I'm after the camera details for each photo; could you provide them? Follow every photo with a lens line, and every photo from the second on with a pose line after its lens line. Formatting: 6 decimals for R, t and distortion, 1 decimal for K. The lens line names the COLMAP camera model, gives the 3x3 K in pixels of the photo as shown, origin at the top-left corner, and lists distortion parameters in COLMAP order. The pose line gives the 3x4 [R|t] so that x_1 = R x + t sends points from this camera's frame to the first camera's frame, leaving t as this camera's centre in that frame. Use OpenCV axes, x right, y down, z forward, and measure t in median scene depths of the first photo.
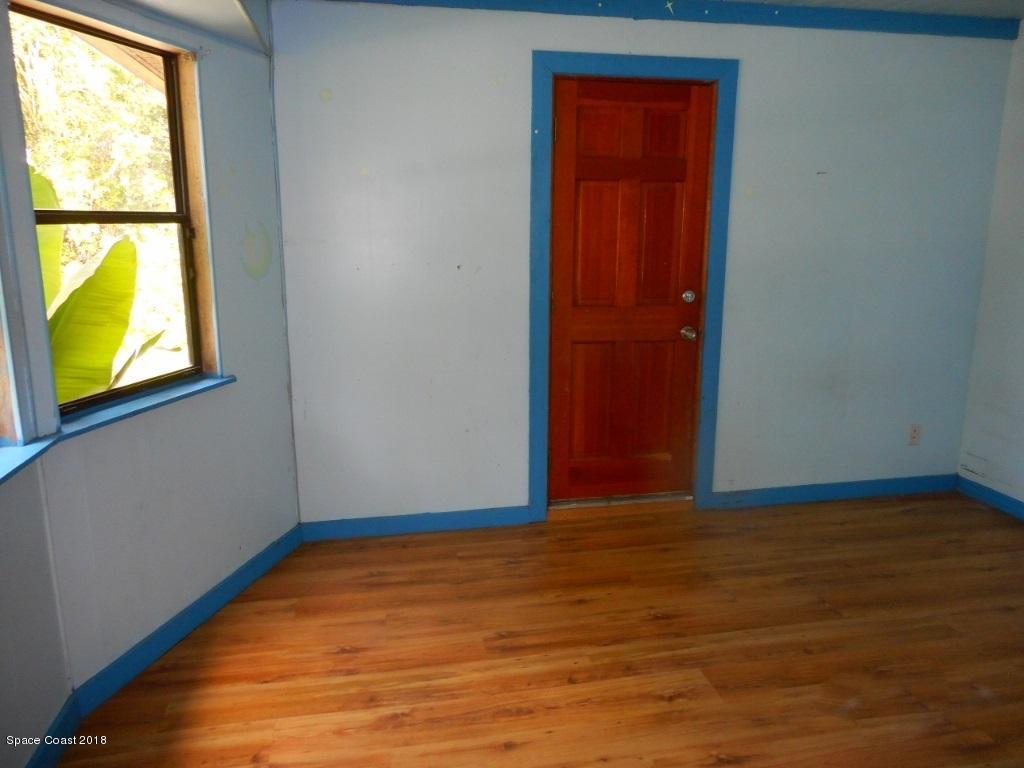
lens RADIAL K [[767.3, 0, 511.0], [0, 767.3, 383.4], [0, 0, 1]] dist [-0.003643, -0.001970]
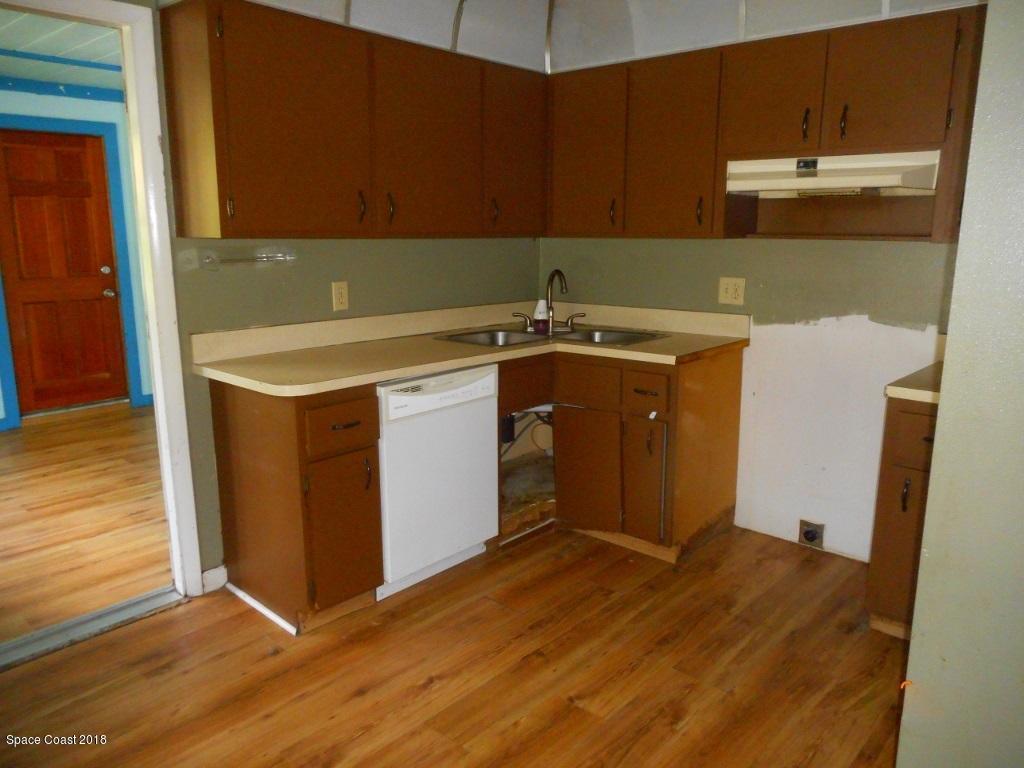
lens RADIAL K [[767.3, 0, 516.5], [0, 767.3, 385.9], [0, 0, 1]] dist [-0.003643, -0.001970]
pose [[0.803797, -0.124383, 0.581755, -0.035393], [0.125856, 0.991318, 0.038058, 0.170562], [-0.581438, 0.042627, 0.812473, -0.766817]]
